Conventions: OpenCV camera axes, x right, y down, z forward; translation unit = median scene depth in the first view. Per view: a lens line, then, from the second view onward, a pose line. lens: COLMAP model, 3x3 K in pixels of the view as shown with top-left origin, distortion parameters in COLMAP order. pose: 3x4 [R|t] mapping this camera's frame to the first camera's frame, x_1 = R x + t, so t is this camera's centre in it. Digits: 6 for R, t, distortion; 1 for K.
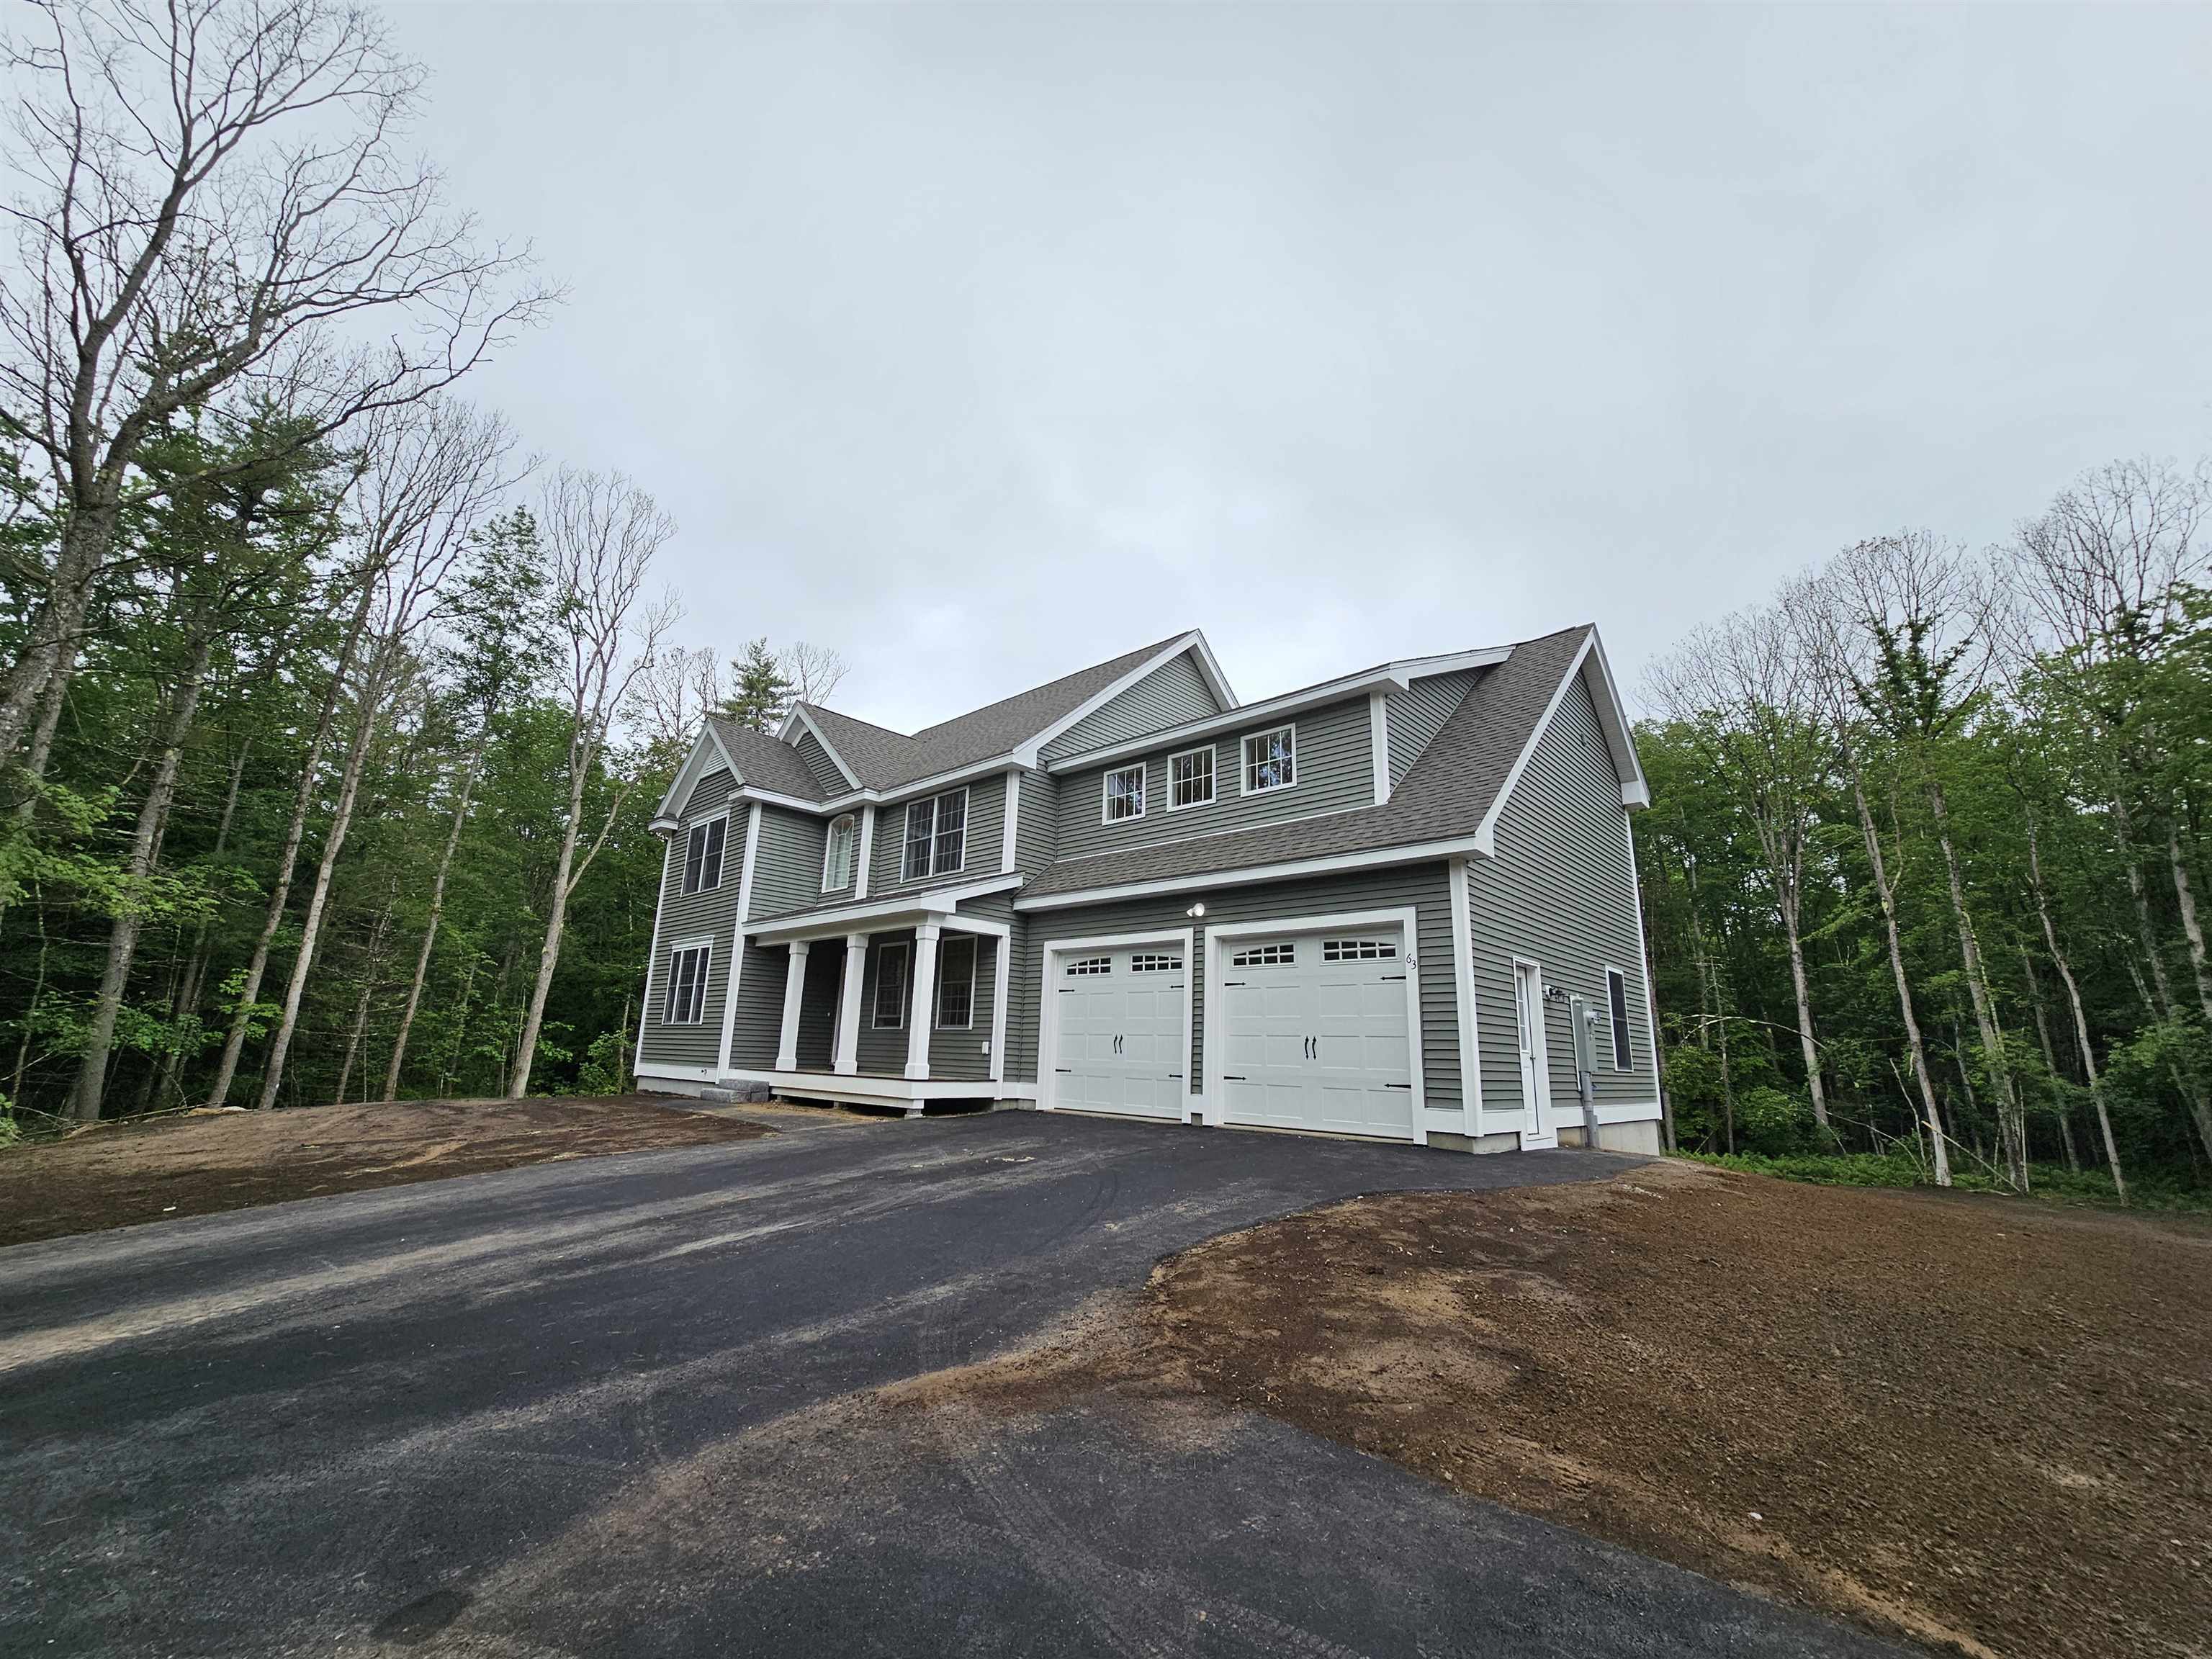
lens RADIAL K [[894.9, 0, 1108.5], [0, 894.9, 832.0], [0, 0, 1]] dist [-0.006566, 0.000861]
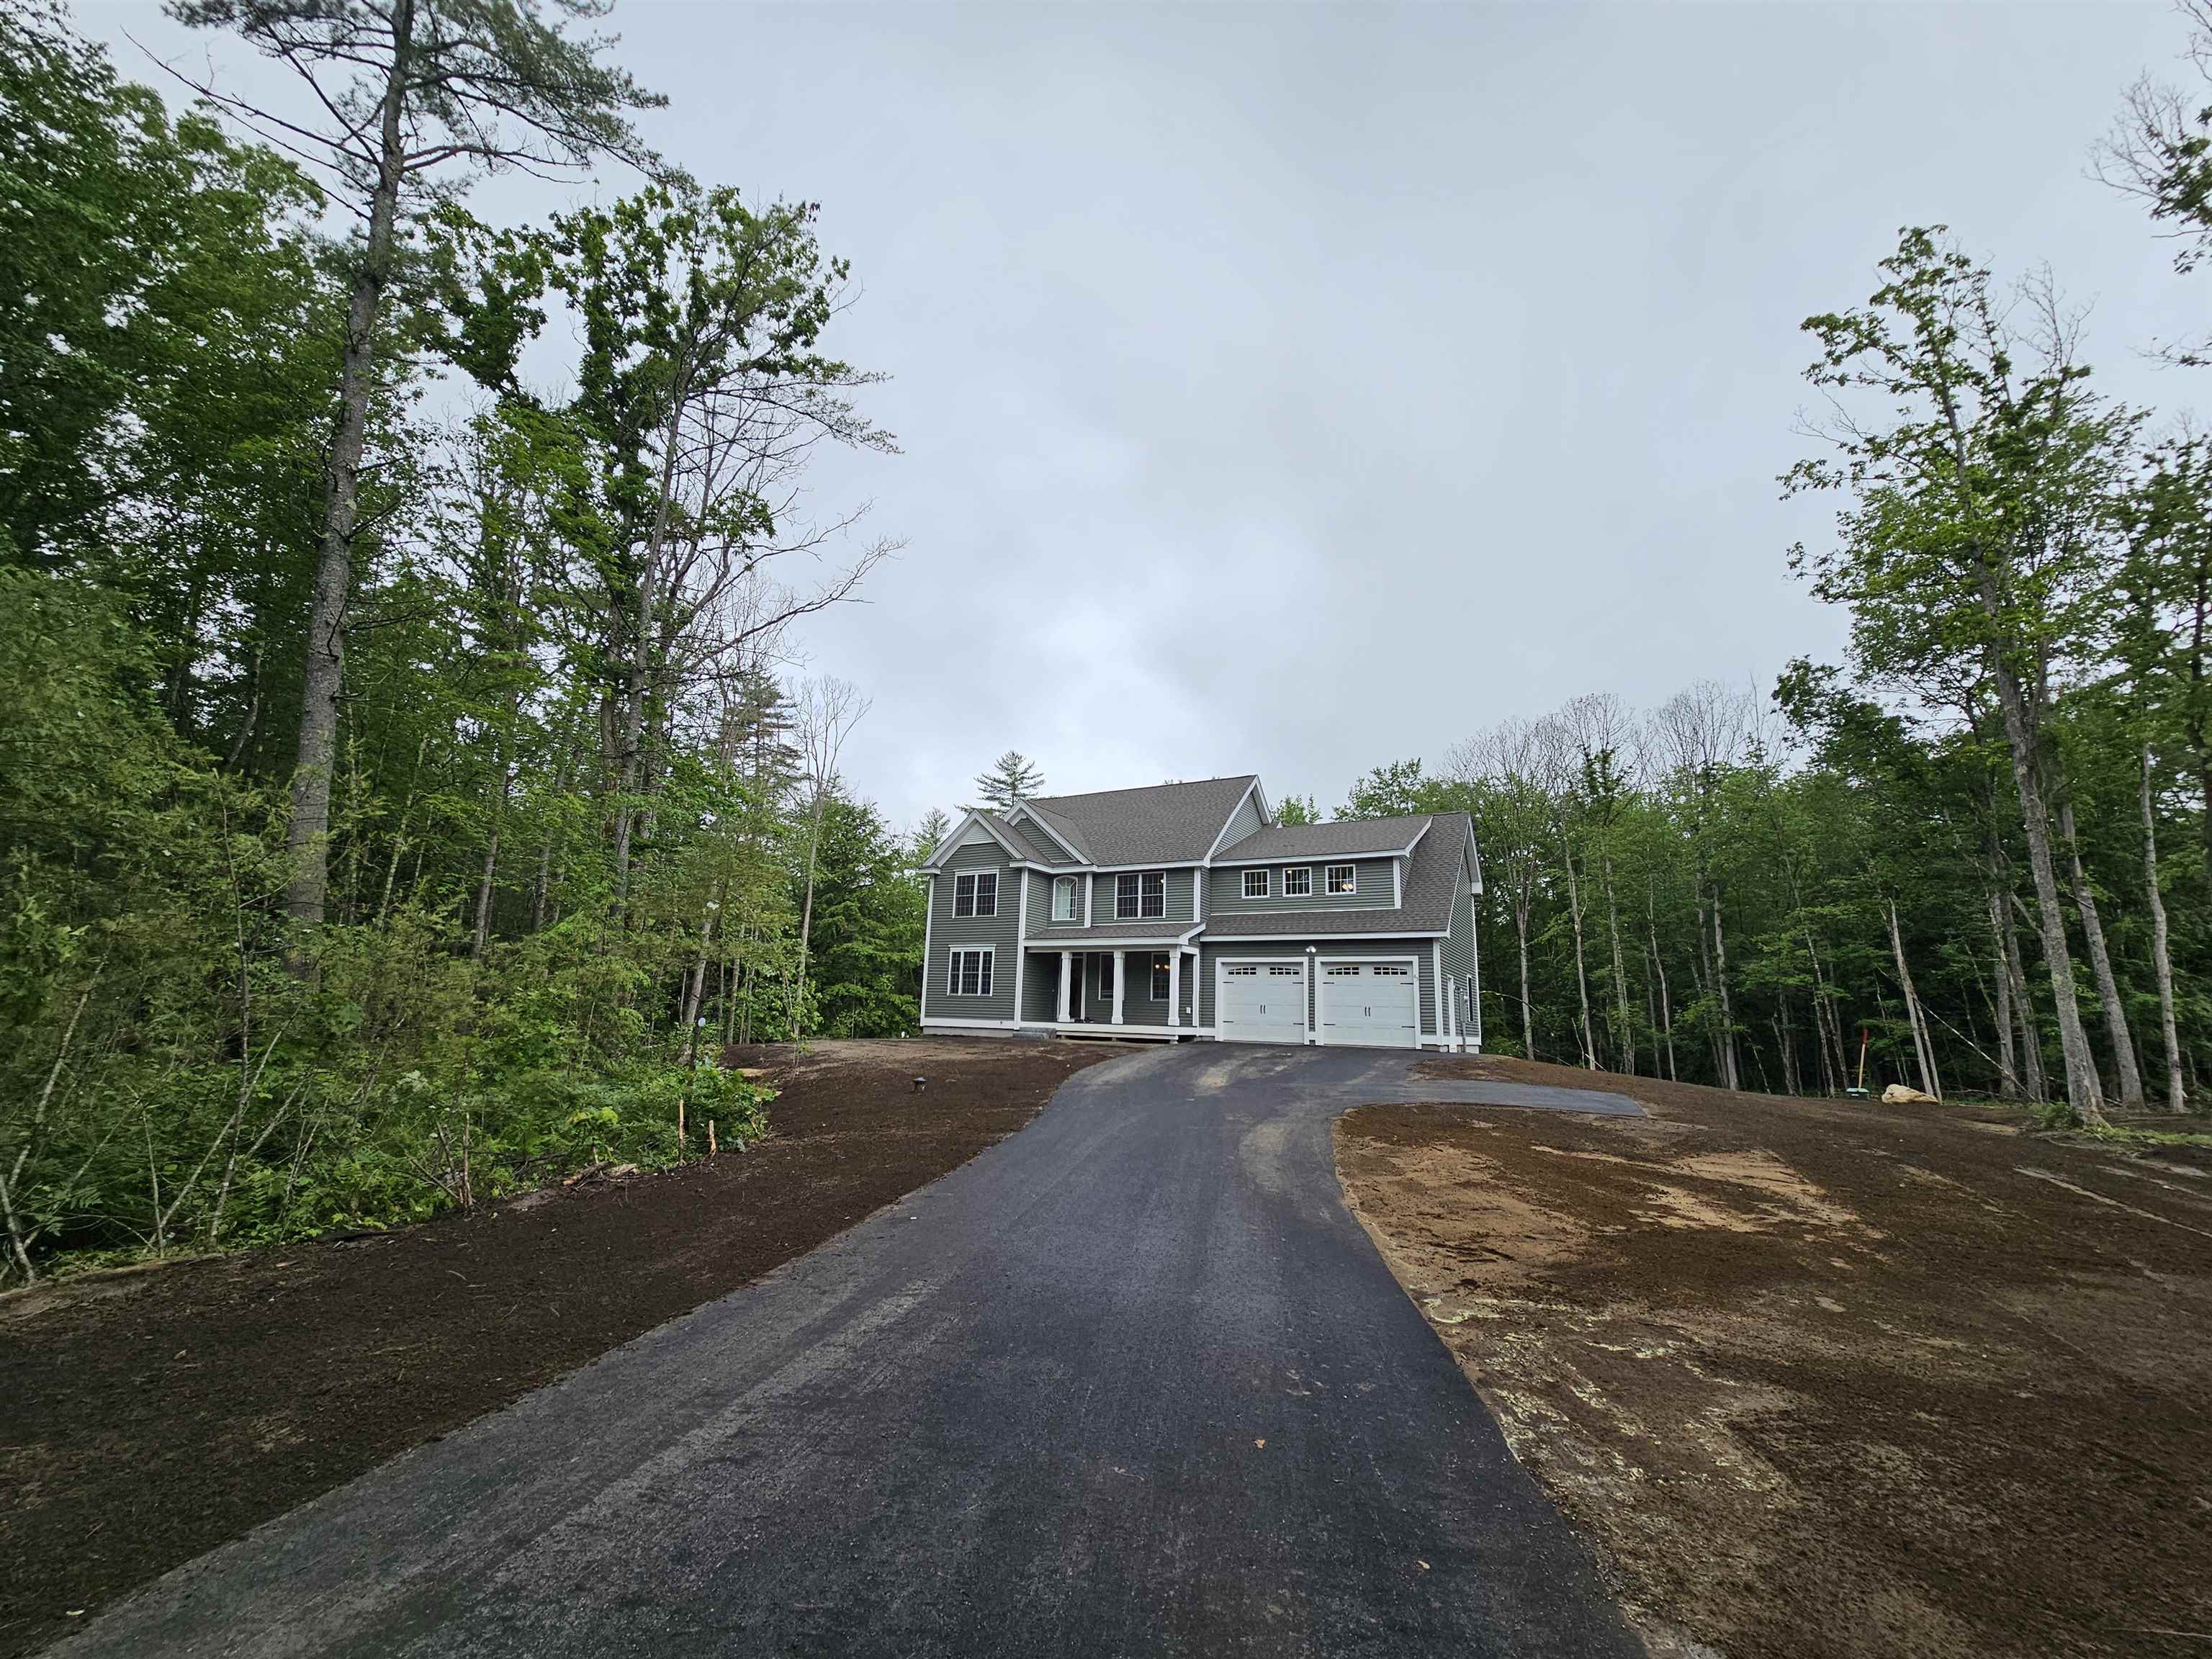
lens RADIAL K [[894.9, 0, 1104.4], [0, 894.9, 826.0], [0, 0, 1]] dist [-0.006566, 0.000861]
pose [[0.972317, 0.050959, 0.228042, -0.686954], [-0.059316, 0.997790, 0.029938, -0.188420], [-0.226013, -0.042636, 0.973191, -0.762124]]
